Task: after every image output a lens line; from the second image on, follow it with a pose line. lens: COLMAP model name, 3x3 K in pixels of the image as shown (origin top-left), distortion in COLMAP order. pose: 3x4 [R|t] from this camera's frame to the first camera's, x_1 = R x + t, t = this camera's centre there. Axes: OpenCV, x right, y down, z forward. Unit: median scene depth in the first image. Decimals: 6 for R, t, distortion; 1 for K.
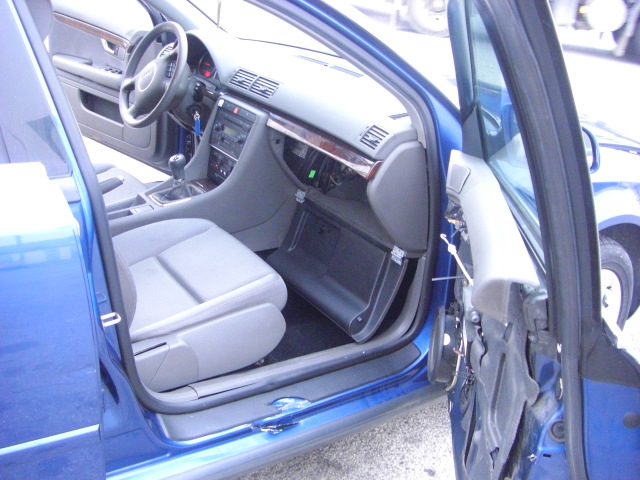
lens RADIAL K [[718.7, 0, 319.7], [0, 718.7, 242.4], [0, 0, 1]] dist [-0.139798, 0.000000]
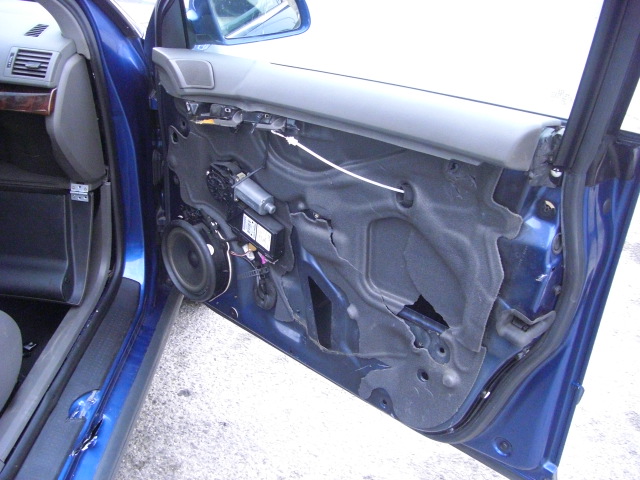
lens RADIAL K [[718.7, 0, 319.5], [0, 718.7, 237.5], [0, 0, 1]] dist [-0.139798, 0.000000]
pose [[0.616363, -0.419644, 0.666330, -0.311536], [0.310028, 0.907152, 0.284530, -0.088094], [-0.723864, 0.031207, 0.689236, 0.228614]]
